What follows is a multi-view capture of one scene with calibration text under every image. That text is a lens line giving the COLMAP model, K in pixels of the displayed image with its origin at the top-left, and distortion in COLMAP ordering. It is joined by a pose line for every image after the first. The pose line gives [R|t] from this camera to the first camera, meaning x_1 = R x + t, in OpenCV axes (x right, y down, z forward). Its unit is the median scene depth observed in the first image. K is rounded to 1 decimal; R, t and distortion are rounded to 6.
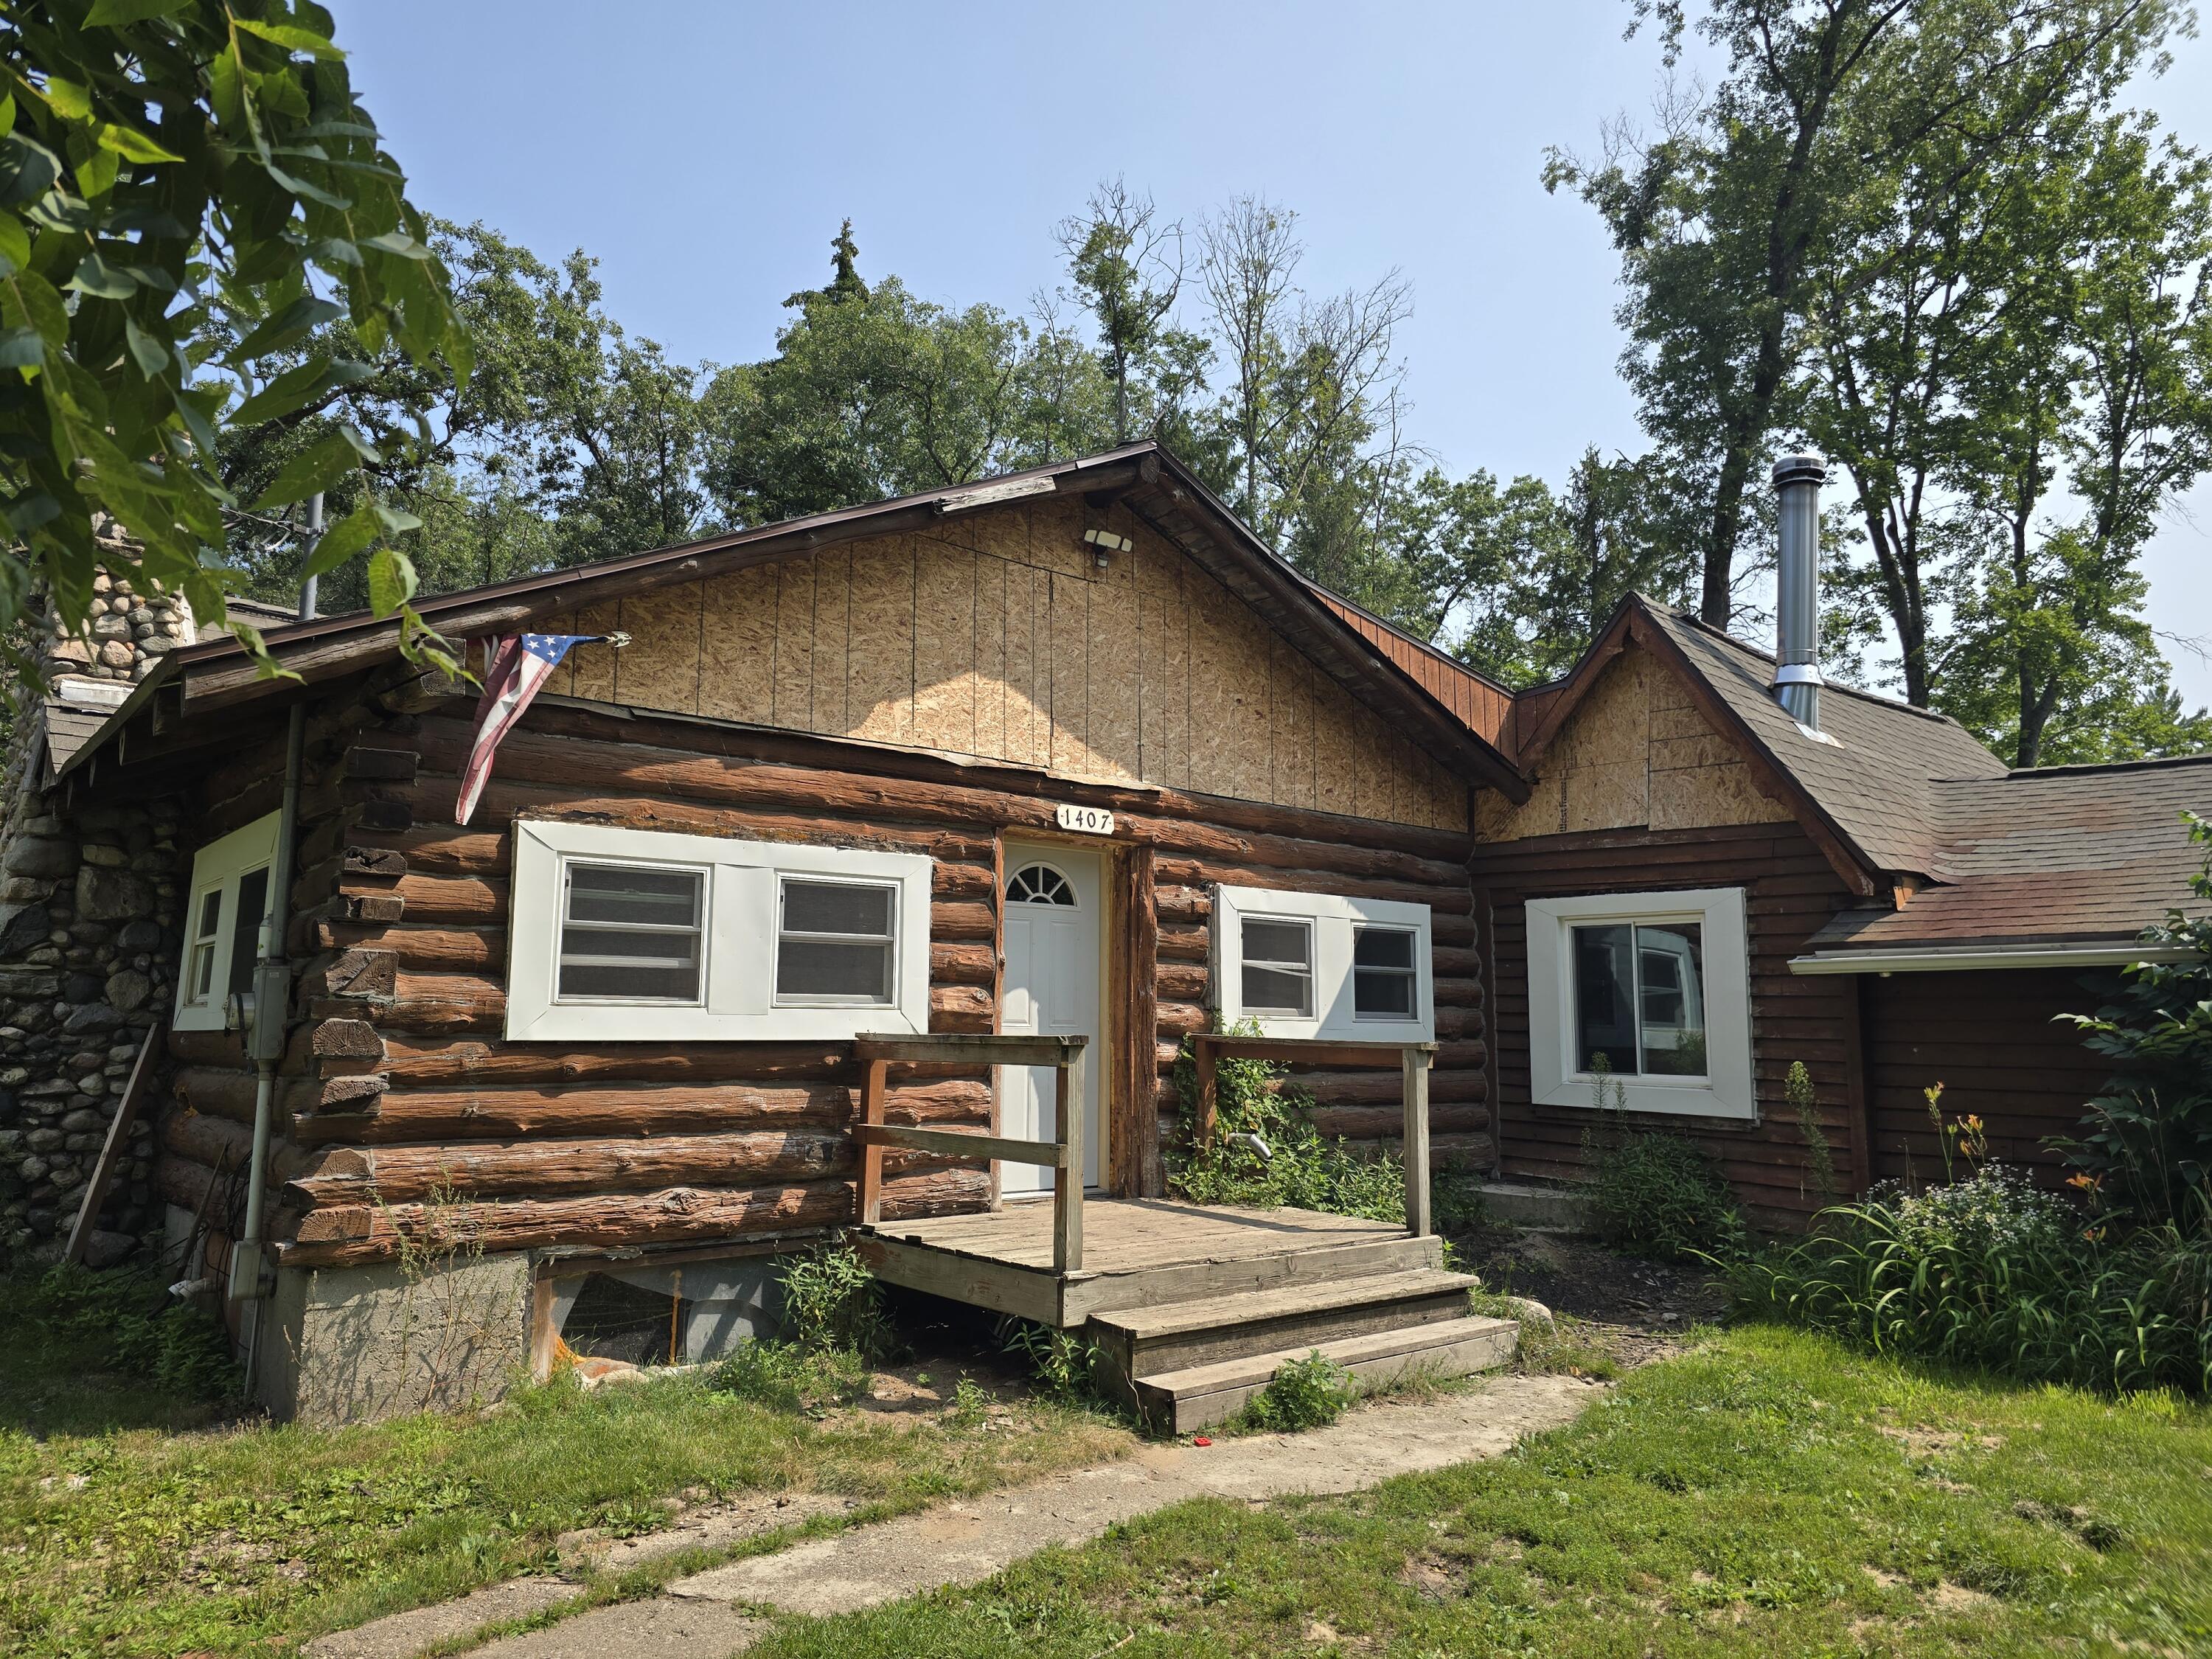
lens RADIAL K [[1470.4, 0, 1106.0], [0, 1470.4, 829.5], [0, 0, 1]] dist [0.047817, -0.045334]
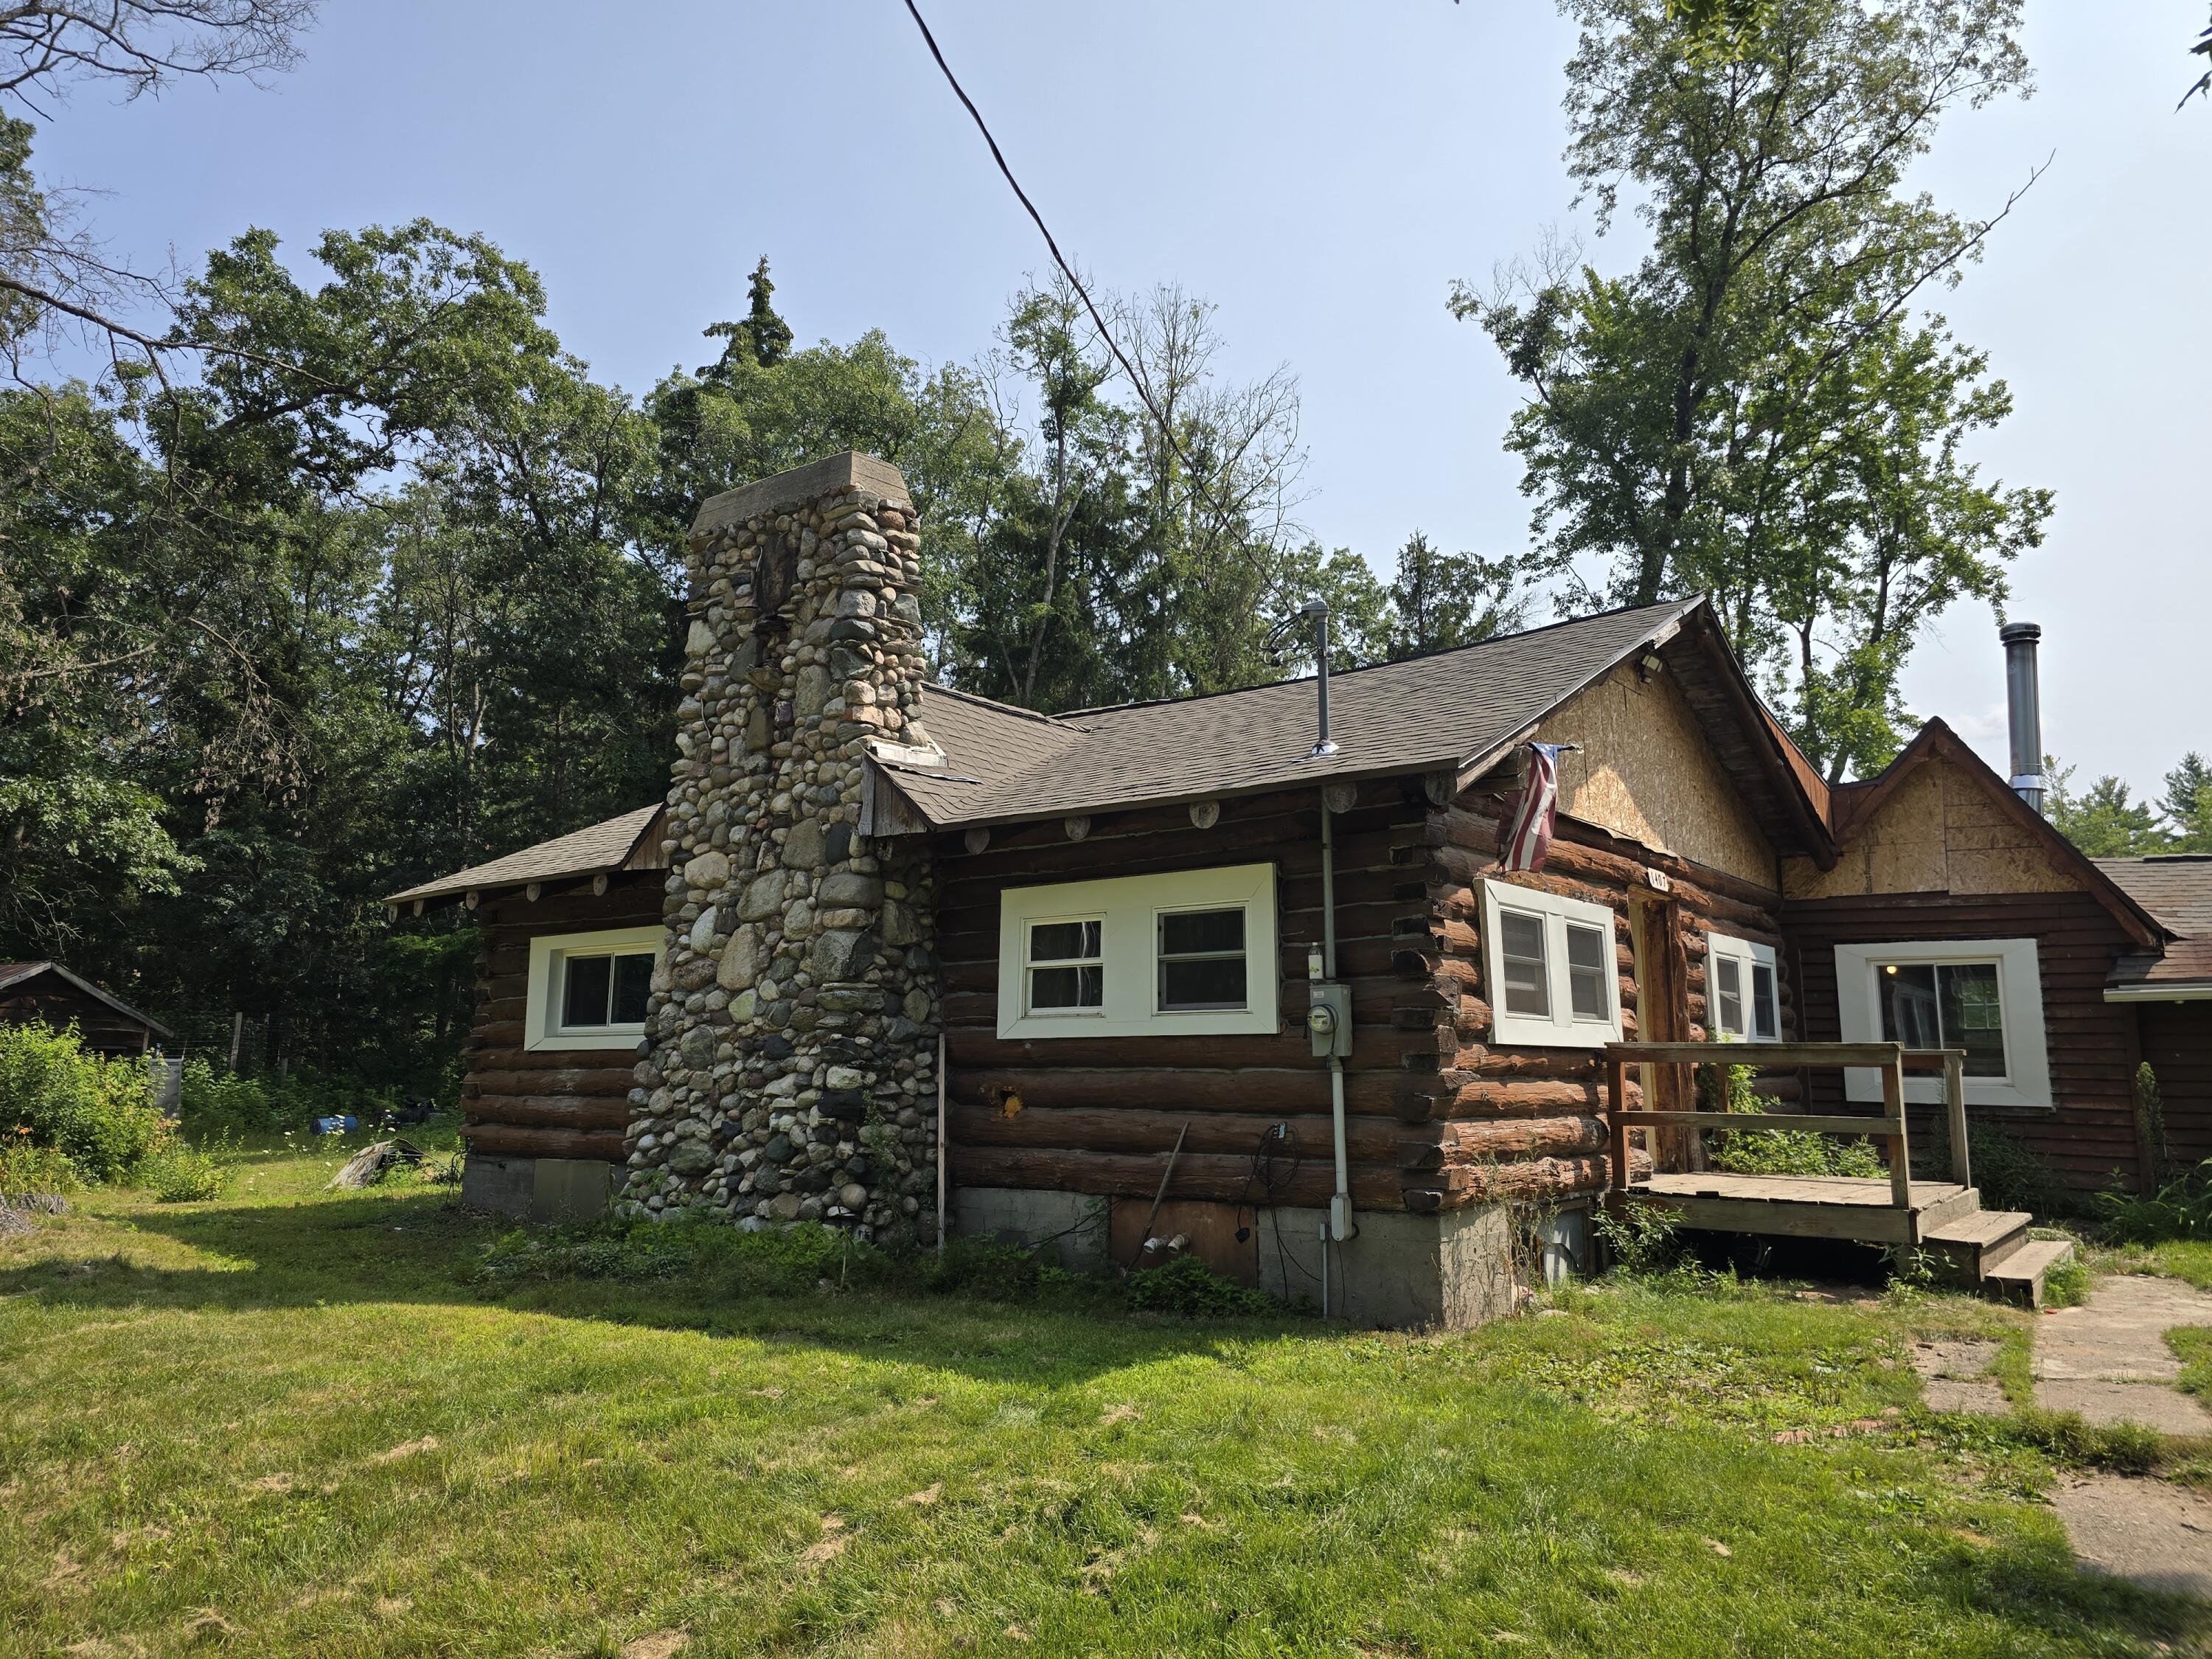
lens RADIAL K [[1461.4, 0, 1111.5], [0, 1461.4, 827.7], [0, 0, 1]] dist [0.063297, -0.063333]
pose [[0.973657, 0.031221, 0.225872, -0.529010], [-0.026507, 0.999364, -0.023874, -0.006118], [-0.226474, 0.017258, 0.973864, -0.110592]]
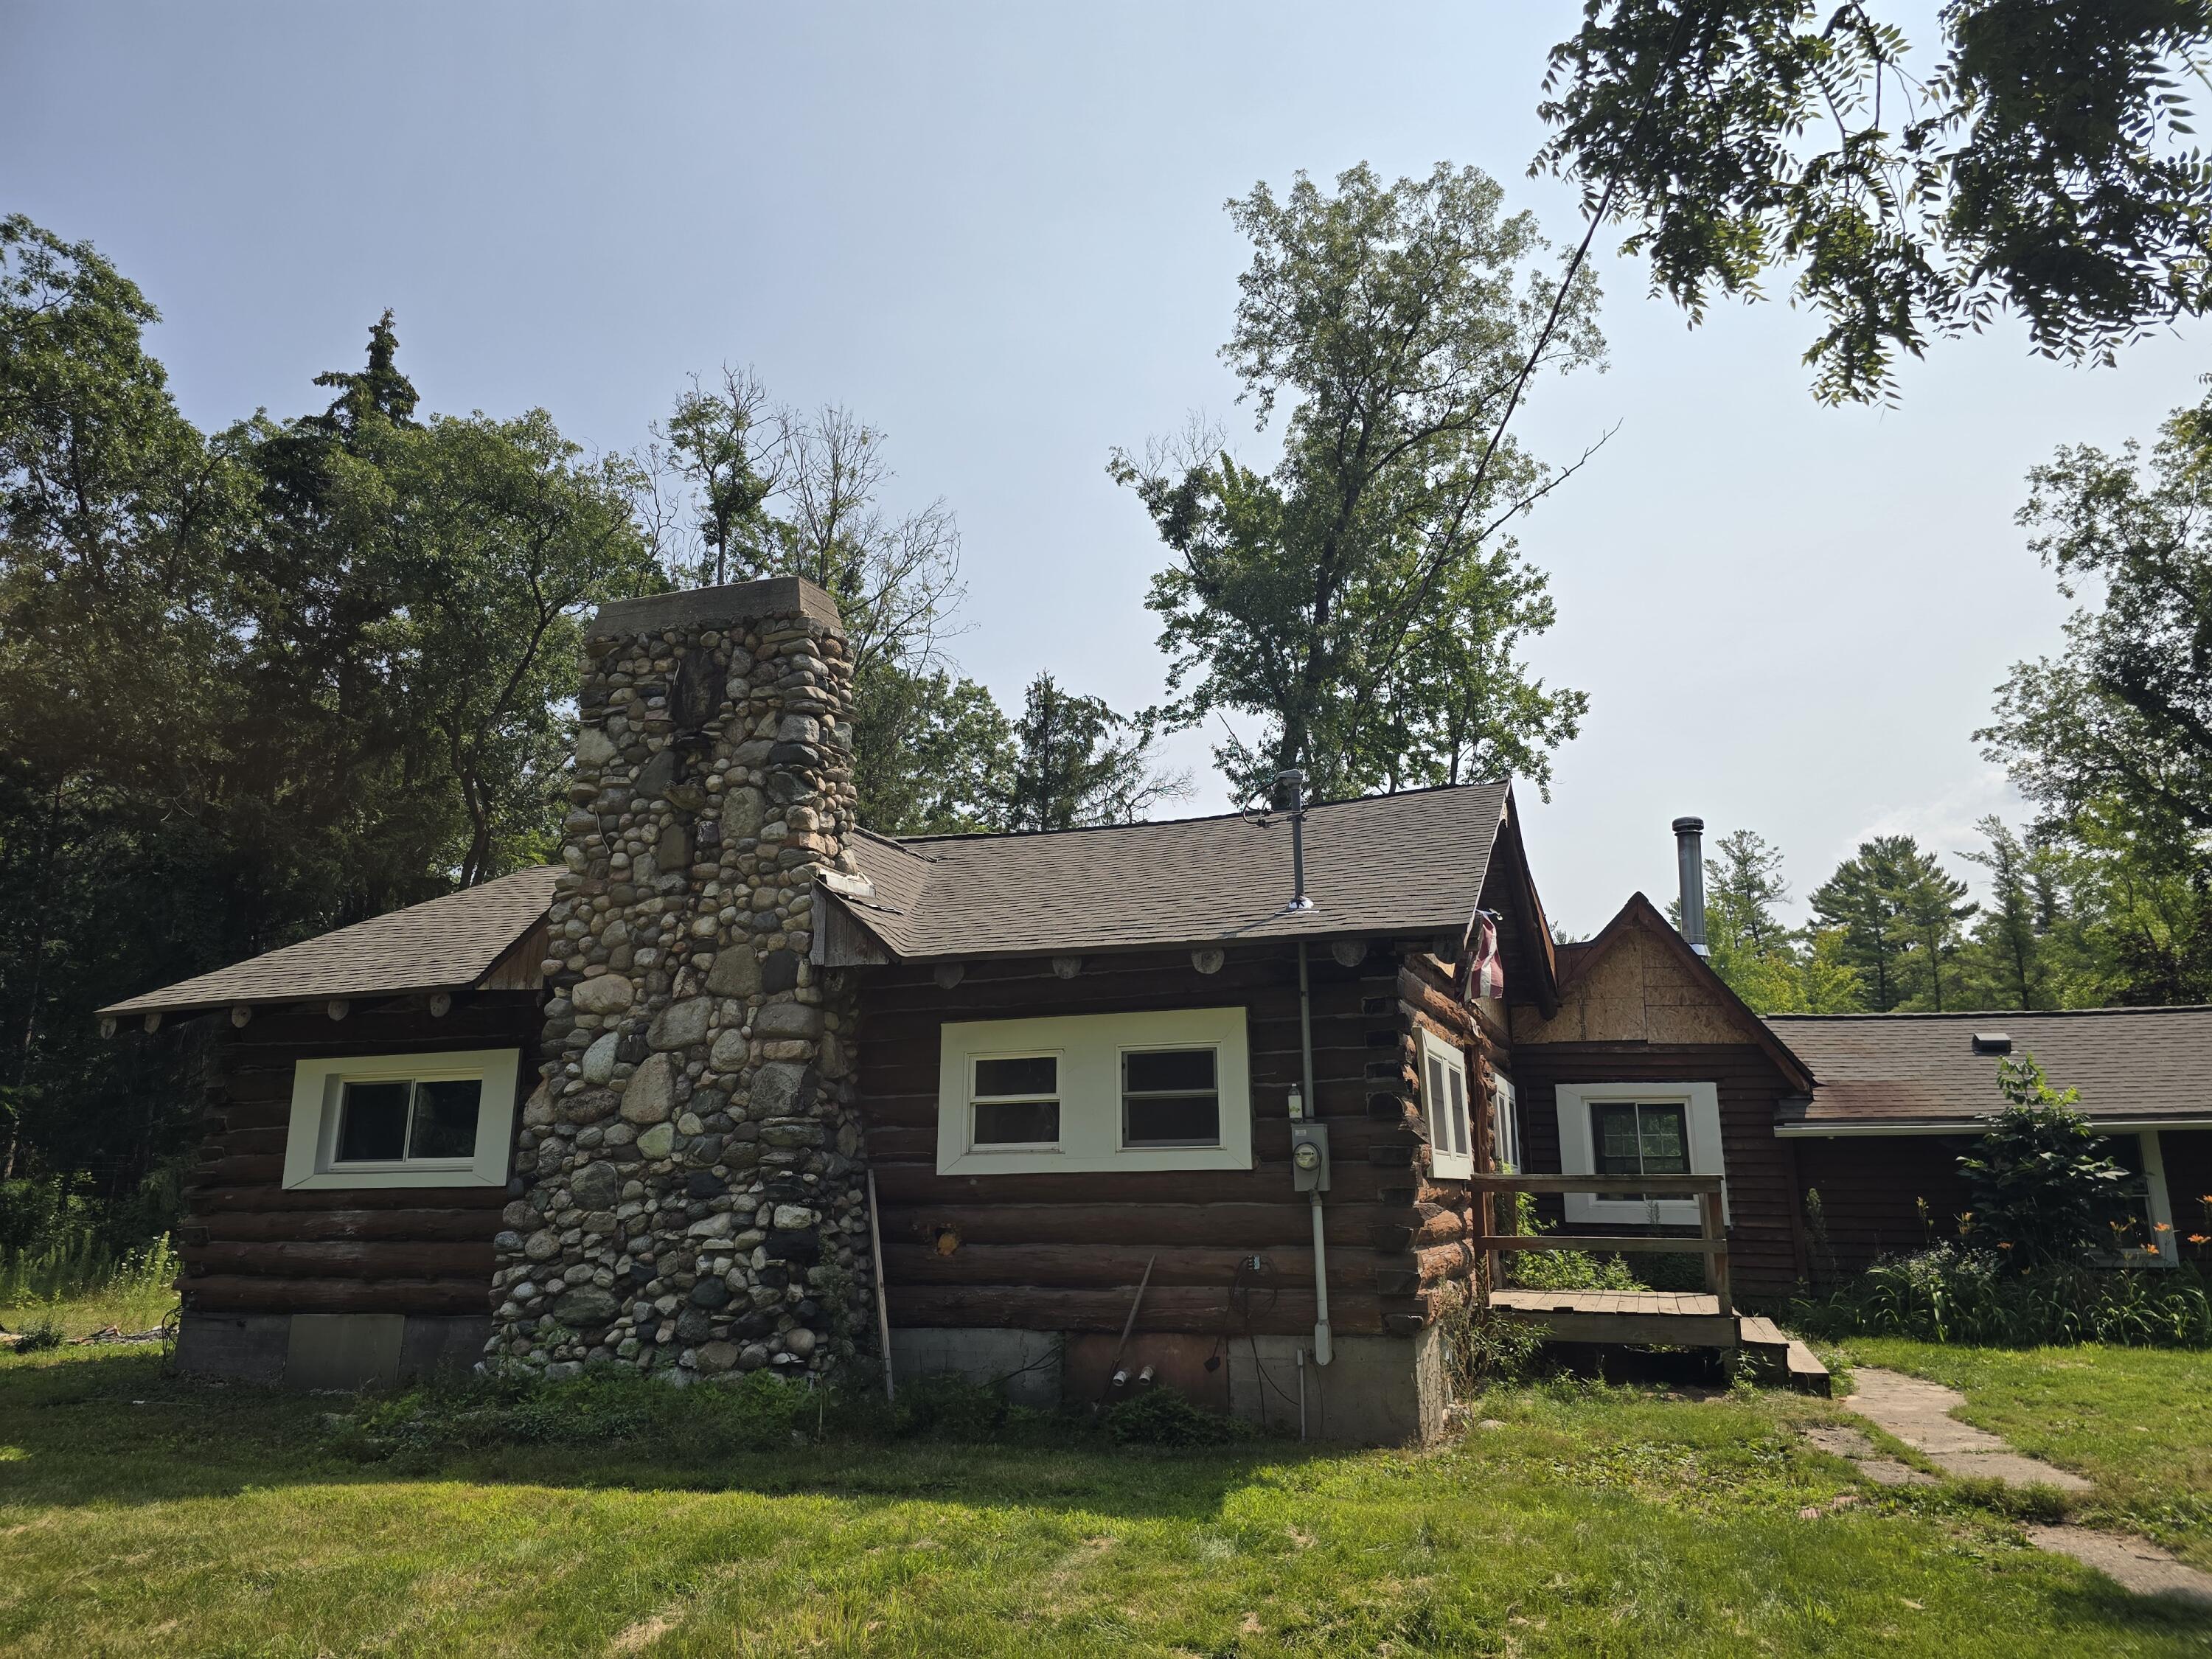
lens RADIAL K [[1469.6, 0, 1107.8], [0, 1469.6, 845.2], [0, 0, 1]] dist [0.057216, -0.054131]
pose [[0.858539, 0.103990, 0.502093, -0.739384], [-0.058443, 0.992683, -0.105664, -0.006895], [-0.509407, 0.061373, 0.858334, -0.065545]]
